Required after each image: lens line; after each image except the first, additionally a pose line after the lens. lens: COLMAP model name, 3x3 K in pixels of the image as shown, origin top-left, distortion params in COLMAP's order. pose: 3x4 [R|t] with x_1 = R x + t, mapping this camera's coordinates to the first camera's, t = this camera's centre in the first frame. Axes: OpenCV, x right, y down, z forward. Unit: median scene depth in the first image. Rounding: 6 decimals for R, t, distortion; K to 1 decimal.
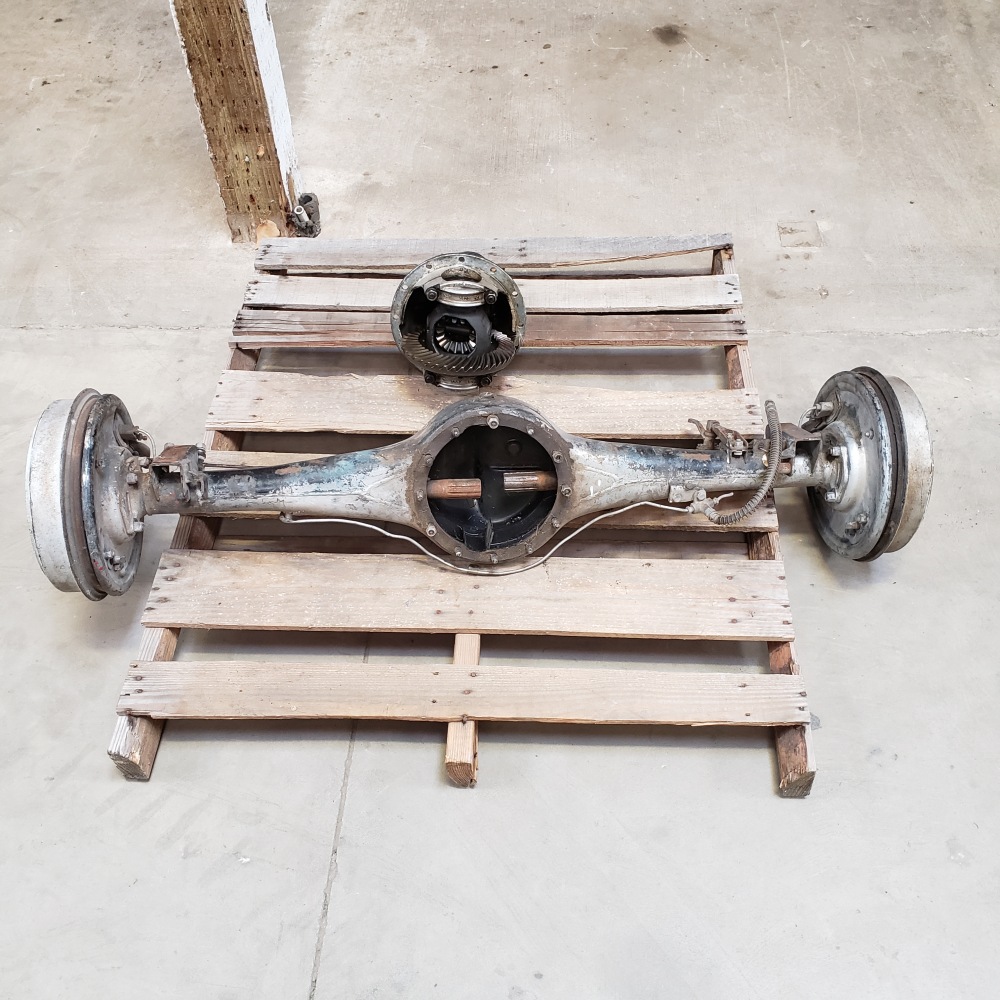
lens RADIAL K [[1022.5, 0, 500.5], [0, 1022.5, 500.1], [0, 0, 1]] dist [0.009602, 0.000000]
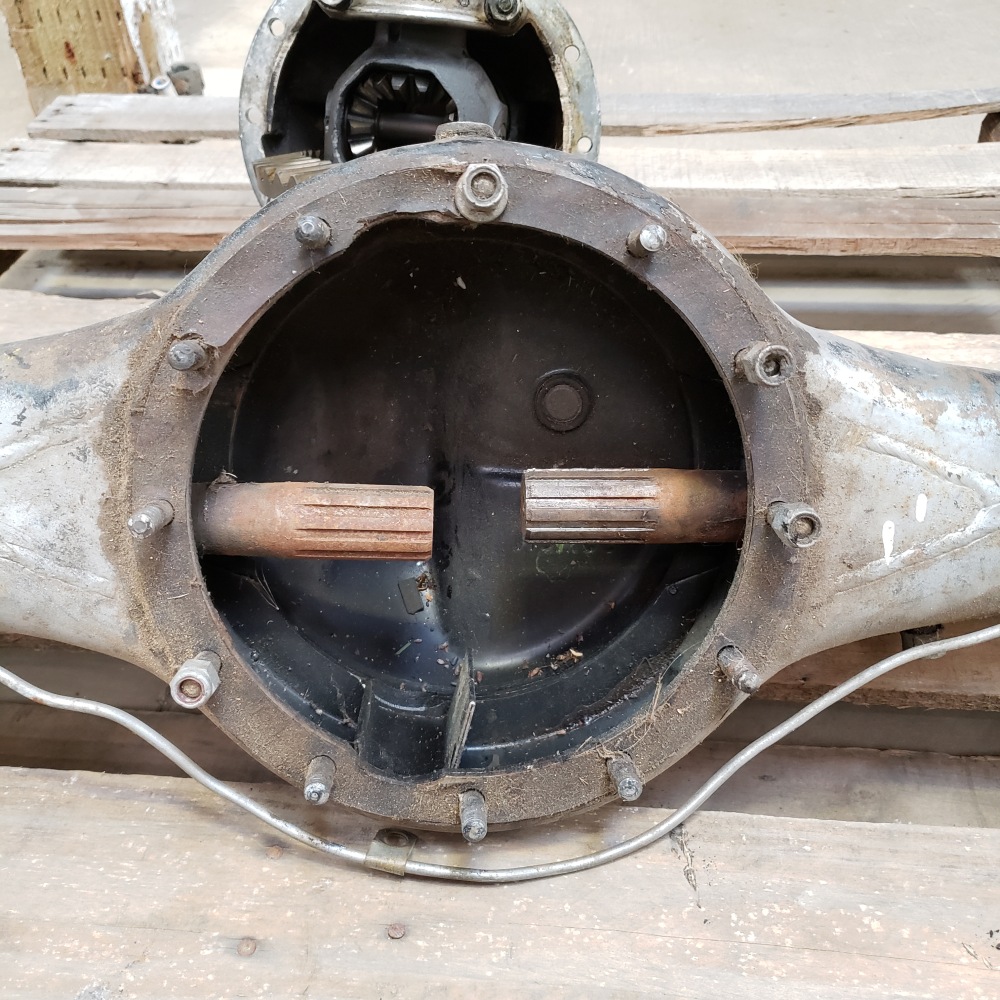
lens RADIAL K [[1022.5, 0, 499.3], [0, 1022.5, 499.9], [0, 0, 1]] dist [0.009602, 0.000000]
pose [[0.998981, 0.030490, -0.033287, 0.005374], [-0.035909, 0.983612, -0.176686, 0.026998], [0.027354, 0.177701, 0.983704, 0.744020]]
